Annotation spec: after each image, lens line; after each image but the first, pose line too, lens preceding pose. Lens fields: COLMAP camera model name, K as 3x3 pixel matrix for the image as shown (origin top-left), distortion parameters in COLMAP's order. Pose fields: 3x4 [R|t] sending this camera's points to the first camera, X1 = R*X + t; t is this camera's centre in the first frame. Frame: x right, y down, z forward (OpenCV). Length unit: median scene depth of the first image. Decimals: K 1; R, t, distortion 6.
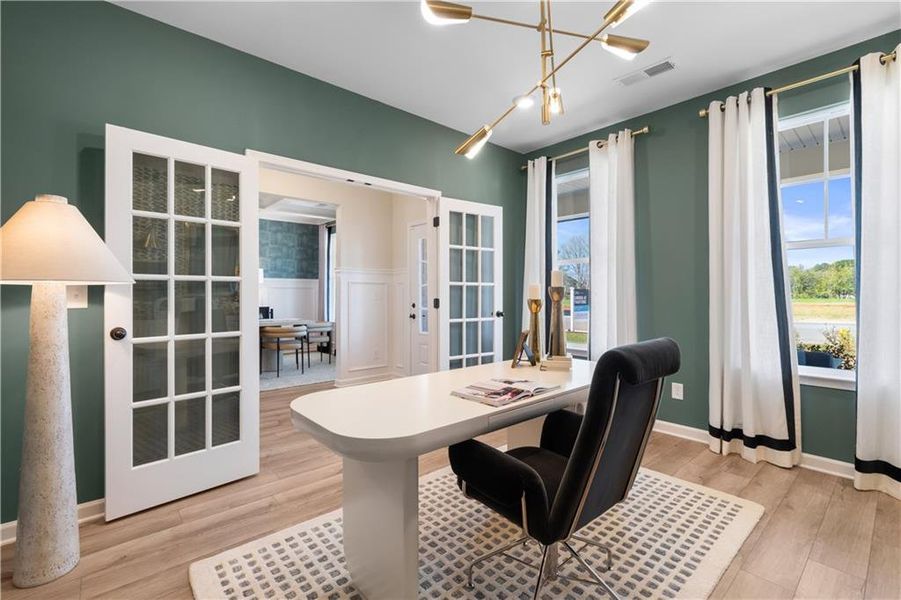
lens RADIAL K [[403.0, 0, 450.7], [0, 403.0, 292.6], [0, 0, 1]] dist [0.002128, -0.000329]
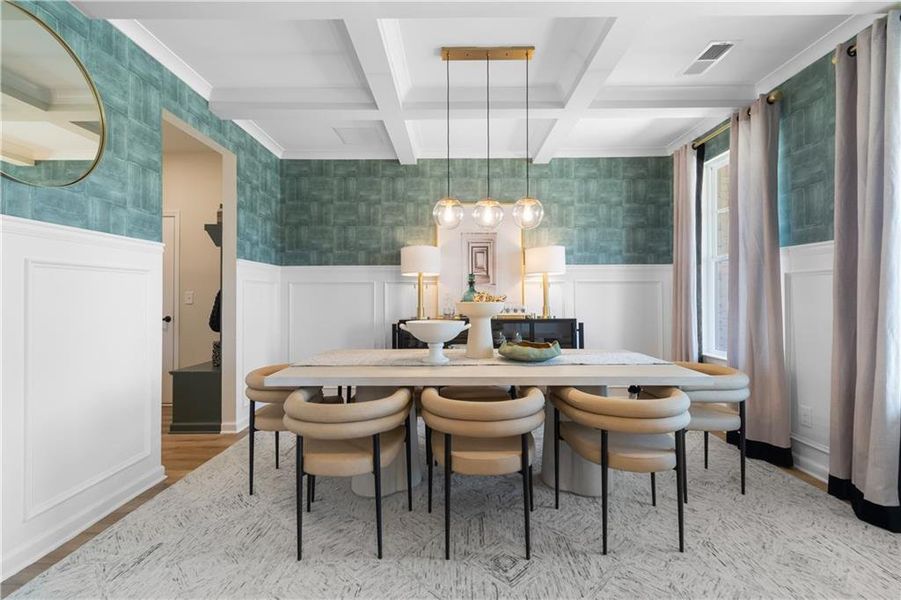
lens RADIAL K [[403.0, 0, 452.4], [0, 403.0, 293.2], [0, 0, 1]] dist [0.002128, -0.000329]
pose [[0.752877, -0.003286, -0.658153, -0.213315], [0.010653, 0.999917, 0.007195, -0.003937], [0.658075, -0.012428, 0.752850, 0.471290]]
